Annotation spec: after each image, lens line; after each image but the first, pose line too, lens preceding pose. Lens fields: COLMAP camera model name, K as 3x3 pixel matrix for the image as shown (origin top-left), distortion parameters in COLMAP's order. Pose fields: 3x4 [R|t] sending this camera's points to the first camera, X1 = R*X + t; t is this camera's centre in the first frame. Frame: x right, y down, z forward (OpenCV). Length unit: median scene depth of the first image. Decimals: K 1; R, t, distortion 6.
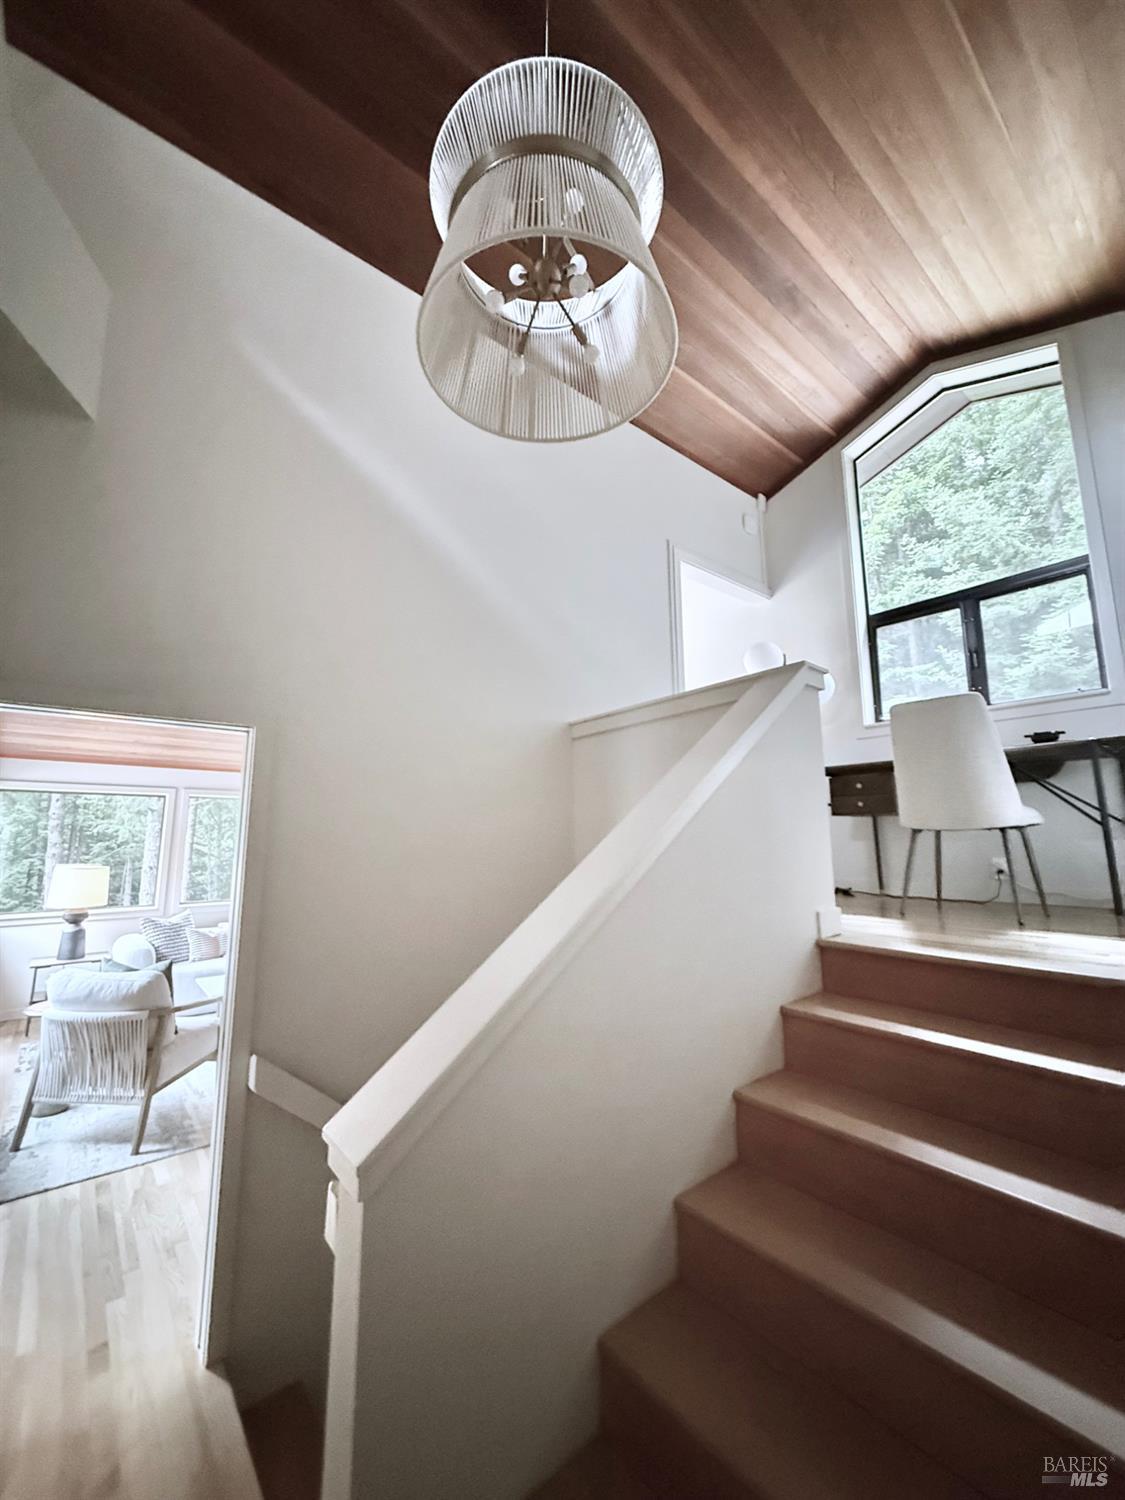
lens RADIAL K [[595.1, 0, 565.8], [0, 595.1, 748.0], [0, 0, 1]] dist [-0.006572, 0.001635]
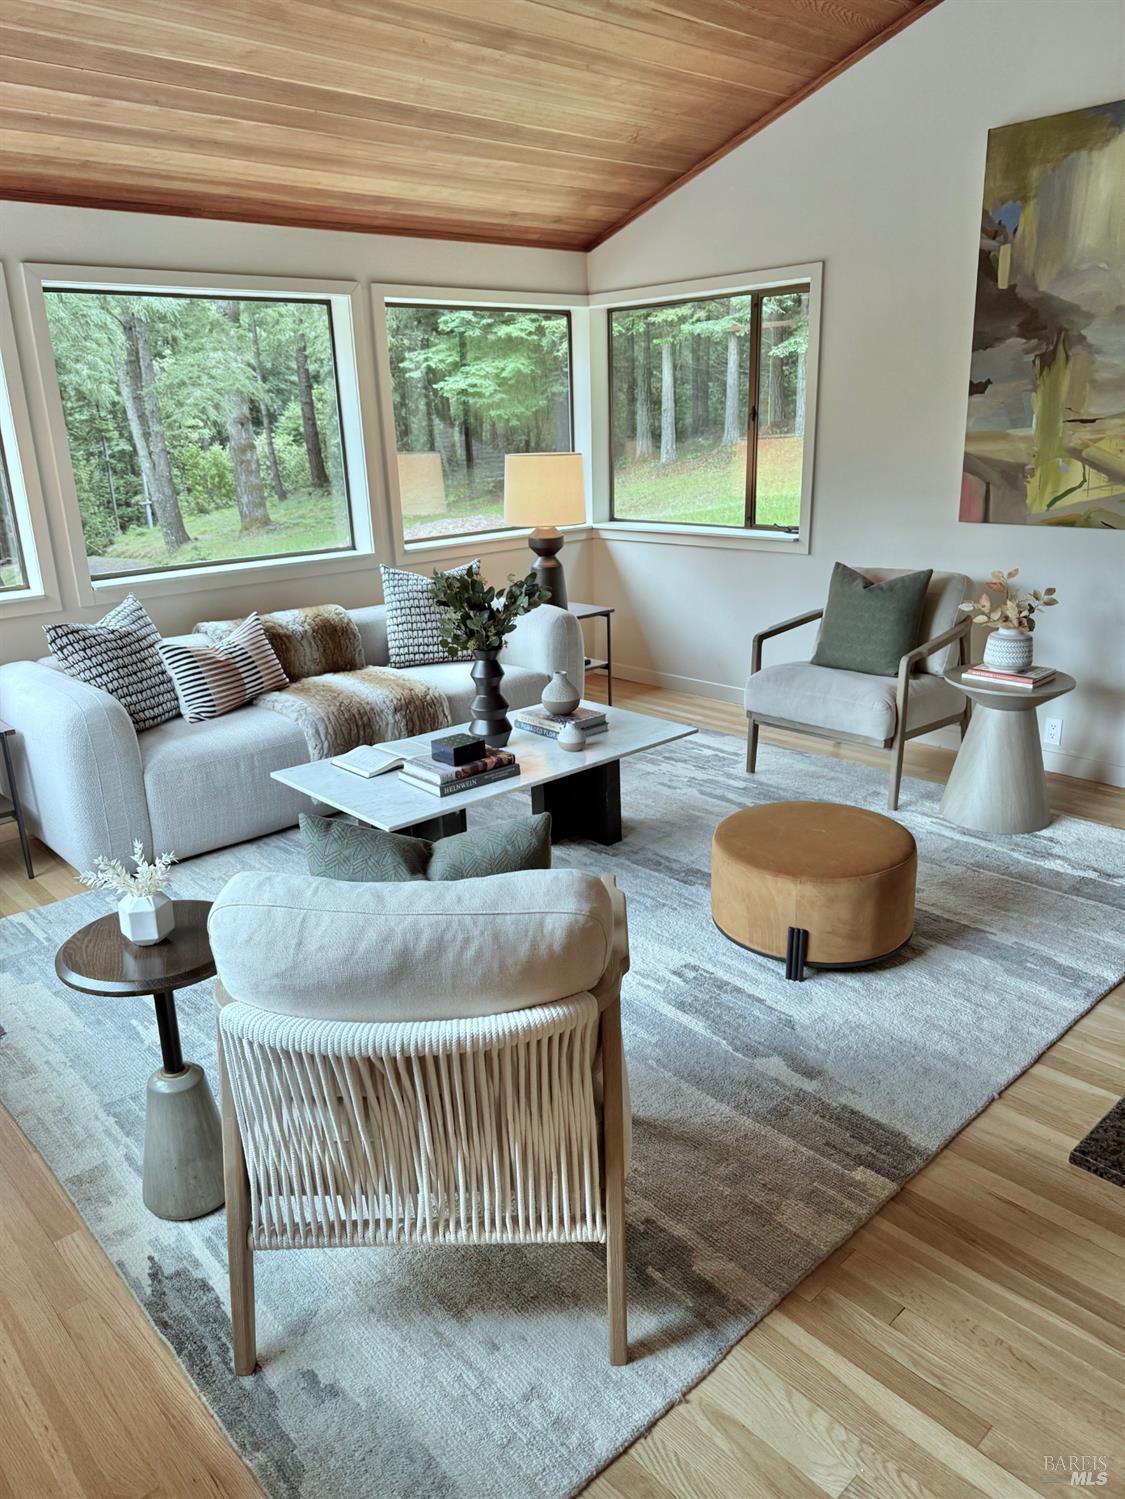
lens RADIAL K [[1049.8, 0, 561.3], [0, 1049.8, 753.2], [0, 0, 1]] dist [0.041133, -0.067681]
pose [[0.998335, -0.037452, 0.043868, -0.752885], [0.013722, 0.892911, 0.450025, 0.104773], [-0.056024, -0.448673, 0.891938, 0.603172]]
